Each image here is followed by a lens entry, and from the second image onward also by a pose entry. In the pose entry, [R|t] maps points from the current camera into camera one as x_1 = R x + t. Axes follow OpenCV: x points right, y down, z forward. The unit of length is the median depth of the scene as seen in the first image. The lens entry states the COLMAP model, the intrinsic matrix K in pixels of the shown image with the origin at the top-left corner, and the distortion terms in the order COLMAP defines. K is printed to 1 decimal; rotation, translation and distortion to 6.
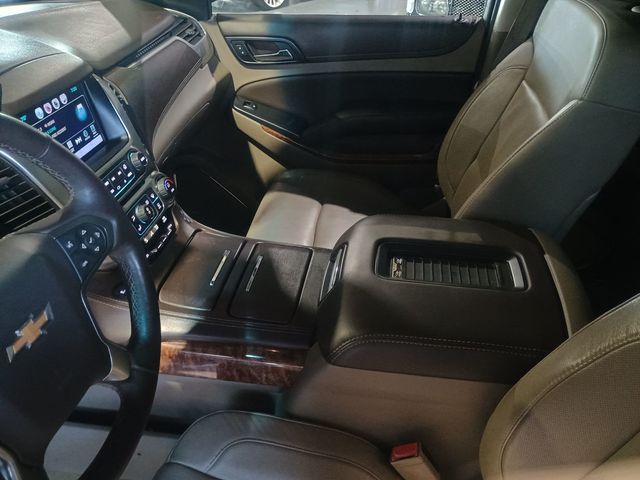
lens RADIAL K [[557.7, 0, 317.0], [0, 557.7, 242.8], [0, 0, 1]] dist [0.061403, -0.054368]
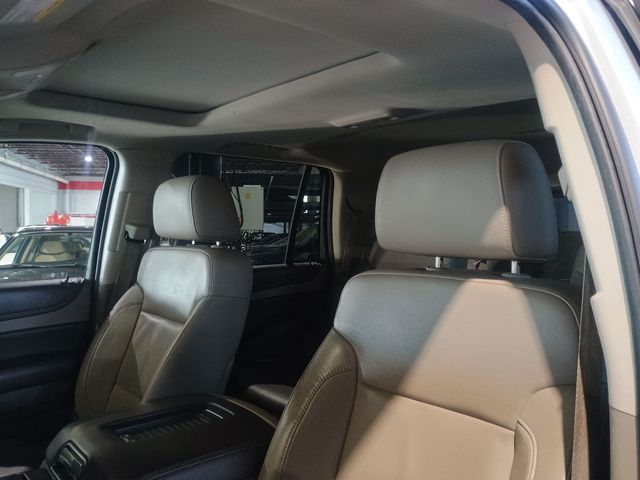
lens RADIAL K [[557.7, 0, 318.4], [0, 557.7, 240.1], [0, 0, 1]] dist [0.061403, -0.054368]
pose [[0.672484, -0.020345, 0.739832, -0.370677], [0.402056, 0.849305, -0.342101, 0.210639], [-0.621383, 0.527511, 0.579324, -0.096055]]
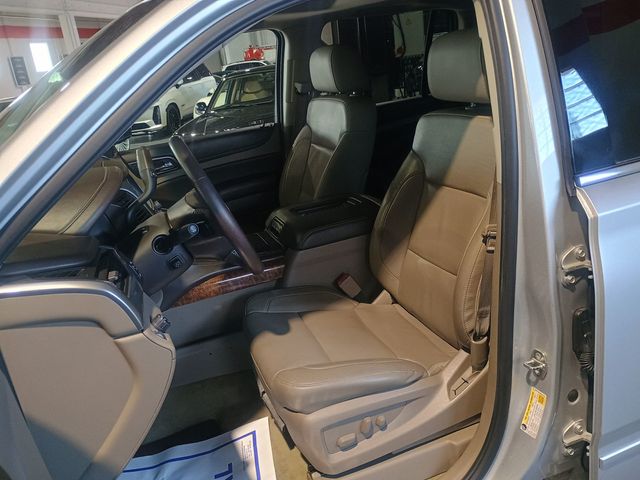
lens RADIAL K [[557.7, 0, 319.4], [0, 557.7, 239.2], [0, 0, 1]] dist [0.061403, -0.054368]
pose [[0.865193, -0.261246, 0.428009, -0.616829], [0.368440, 0.910191, -0.189221, 0.458838], [-0.340137, 0.321408, 0.883744, -0.709222]]
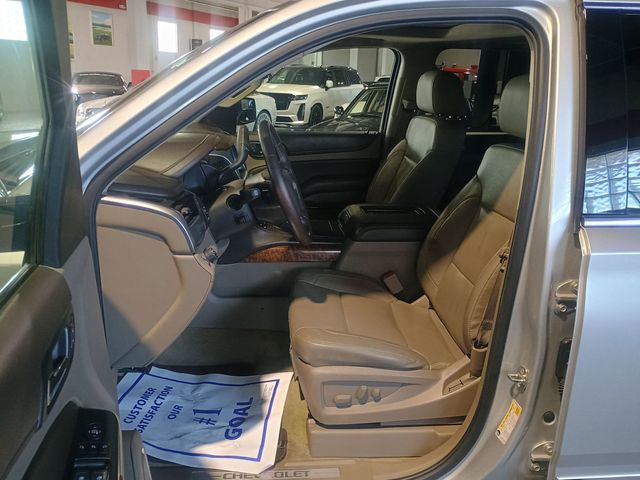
lens RADIAL K [[557.7, 0, 314.1], [0, 557.7, 239.6], [0, 0, 1]] dist [0.061403, -0.054368]
pose [[0.972536, -0.038307, 0.229577, -0.539287], [0.099303, 0.960375, -0.260421, 0.622557], [-0.210504, 0.276067, 0.937803, -0.948842]]
